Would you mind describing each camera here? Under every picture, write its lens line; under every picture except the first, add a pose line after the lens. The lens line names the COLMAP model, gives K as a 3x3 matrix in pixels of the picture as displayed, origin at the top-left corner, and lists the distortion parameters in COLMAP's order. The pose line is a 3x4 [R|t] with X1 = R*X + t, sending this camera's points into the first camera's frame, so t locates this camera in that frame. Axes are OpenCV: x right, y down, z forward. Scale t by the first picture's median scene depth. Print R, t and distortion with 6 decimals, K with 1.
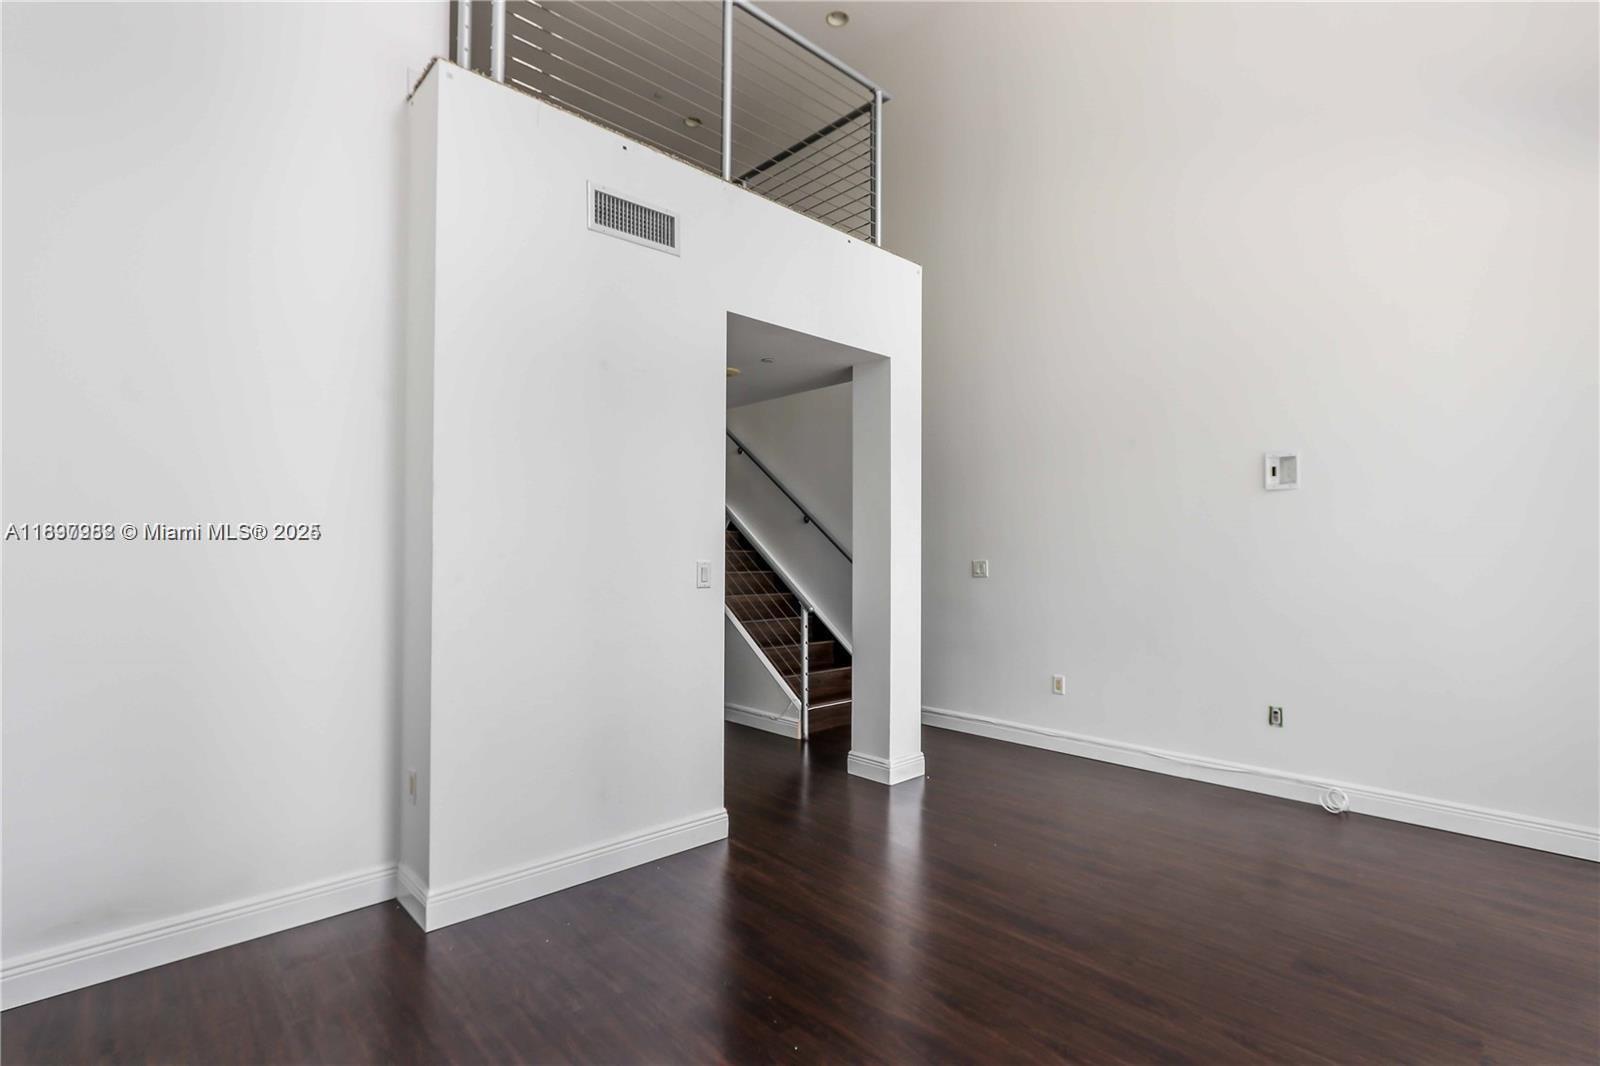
lens RADIAL K [[759.5, 0, 798.9], [0, 759.5, 545.5], [0, 0, 1]] dist [-0.017016, 0.003070]
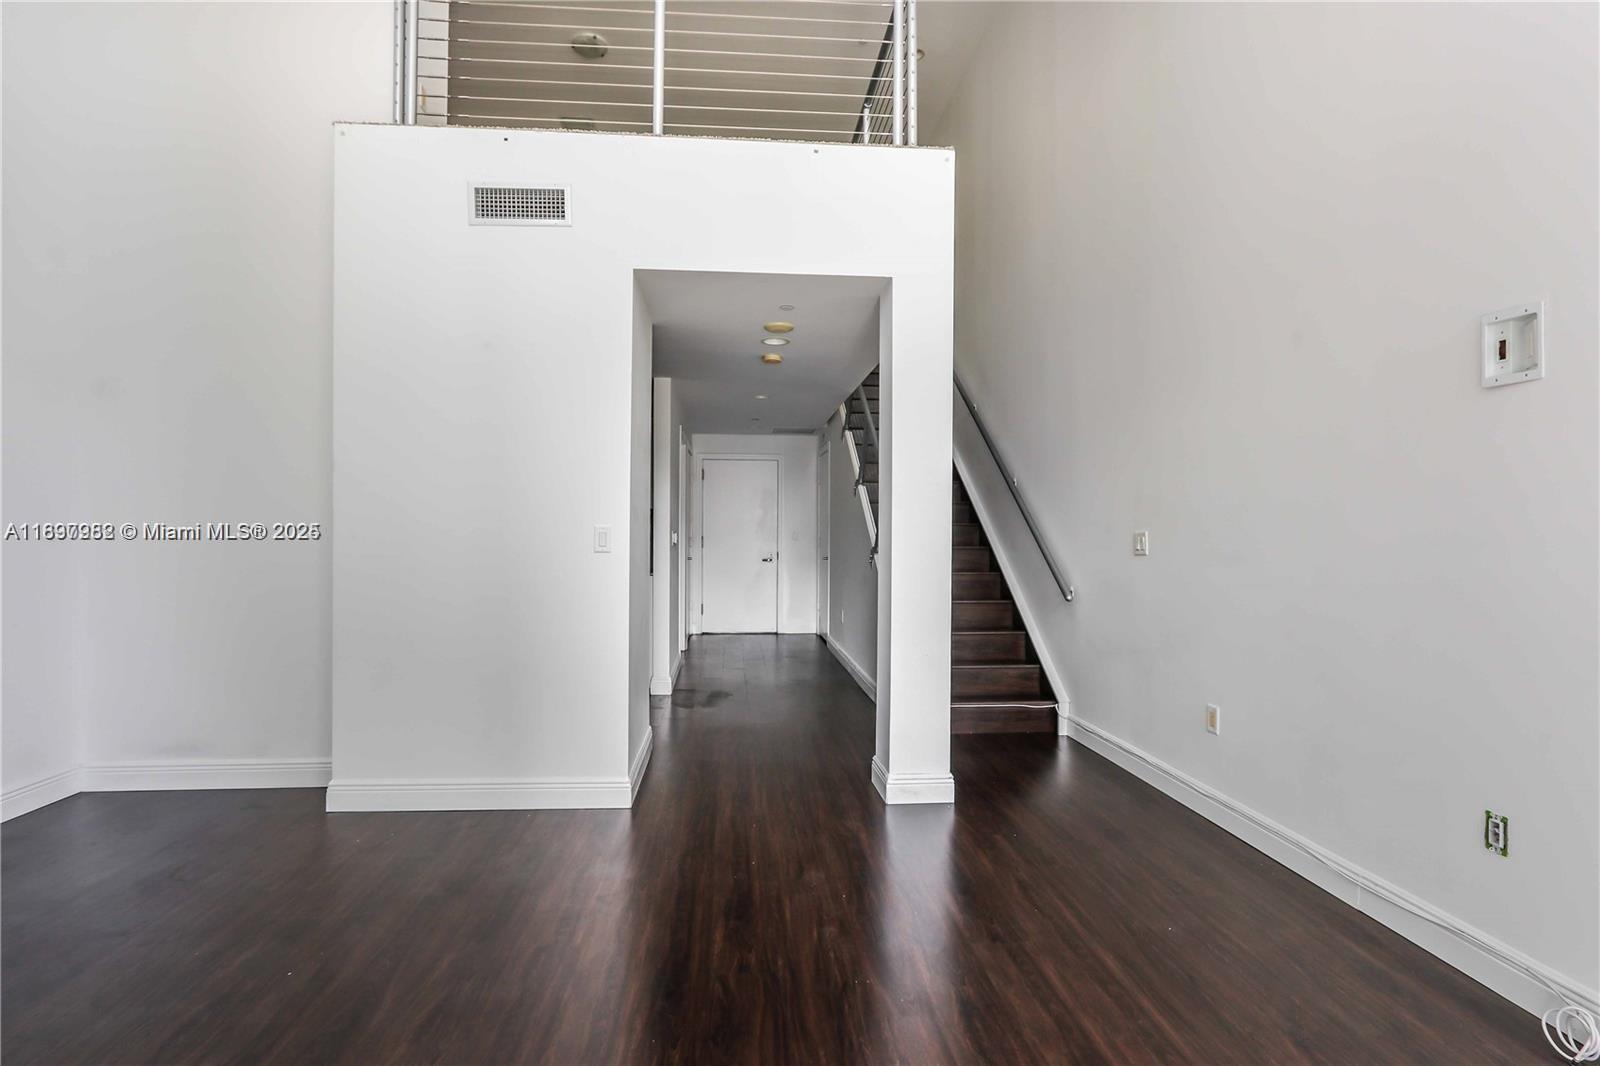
lens RADIAL K [[759.5, 0, 816.9], [0, 759.5, 534.3], [0, 0, 1]] dist [-0.017016, 0.003070]
pose [[0.785324, 0.001662, -0.619083, 0.586576], [-0.000070, 0.999997, 0.002595, 0.024797], [0.619085, -0.001995, 0.785321, 0.323252]]
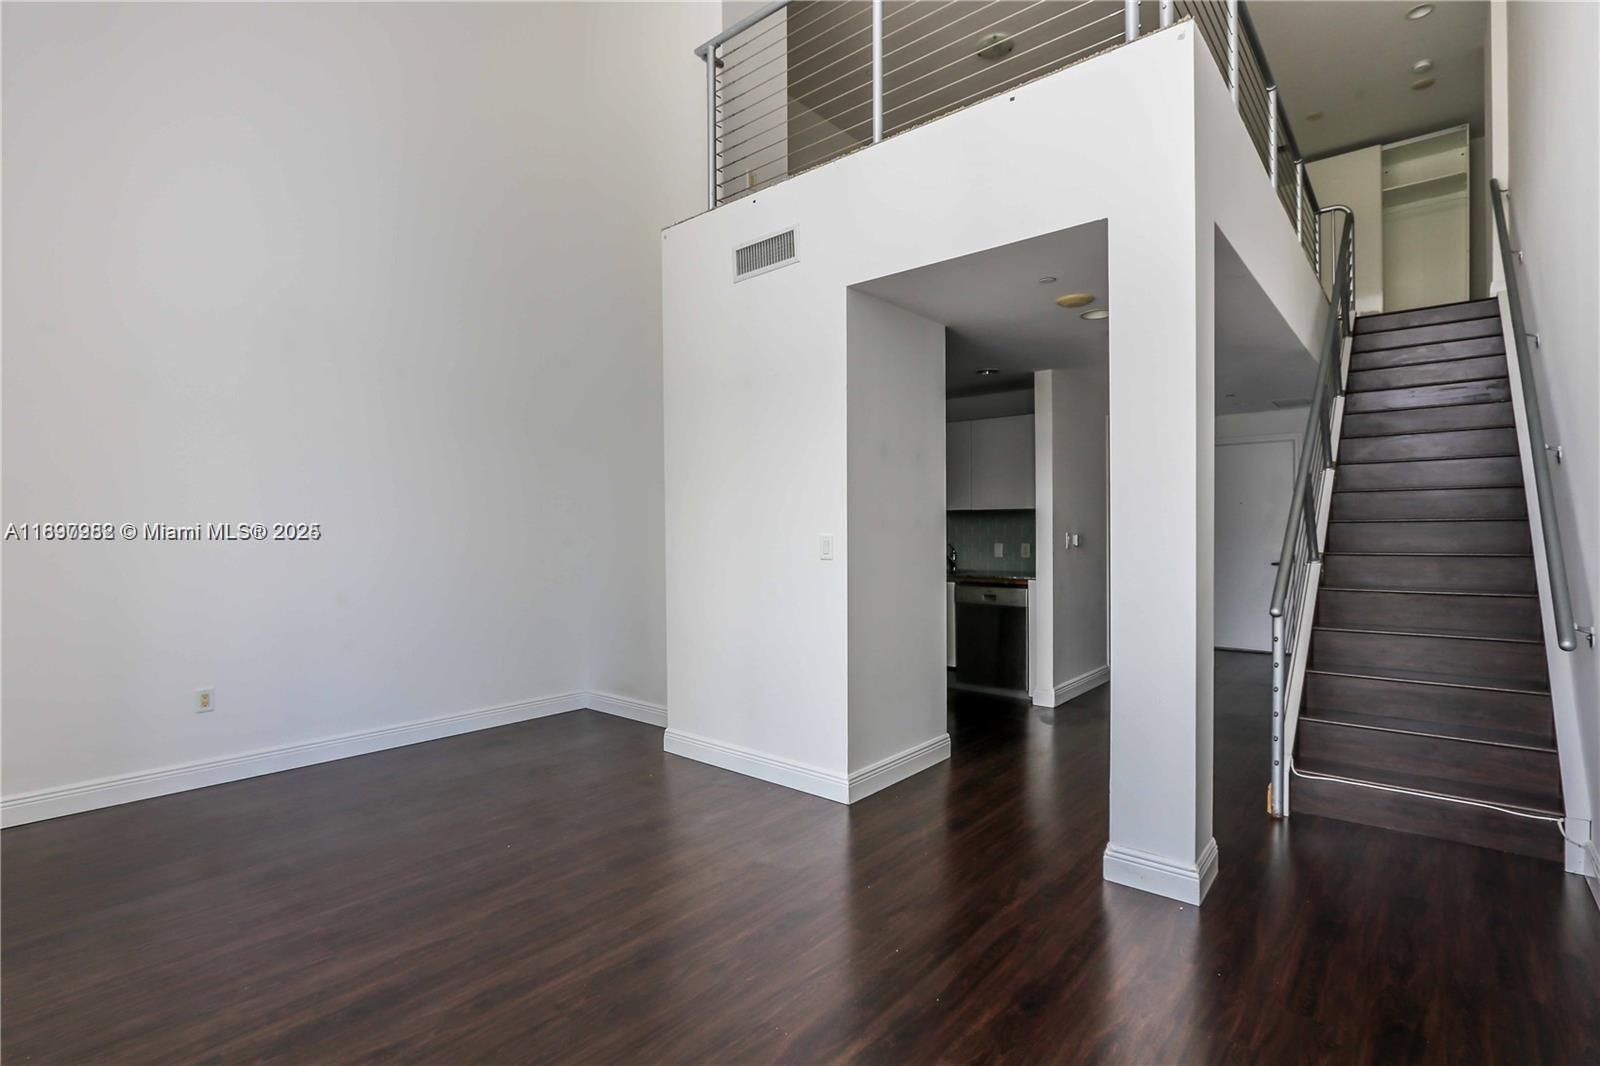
lens RADIAL K [[759.5, 0, 820.0], [0, 759.5, 555.6], [0, 0, 1]] dist [-0.017016, 0.003070]
pose [[0.134118, 0.025178, -0.990645, 0.767244], [0.011763, 0.999566, 0.026997, 0.016878], [0.990896, -0.015274, 0.133764, 0.697657]]
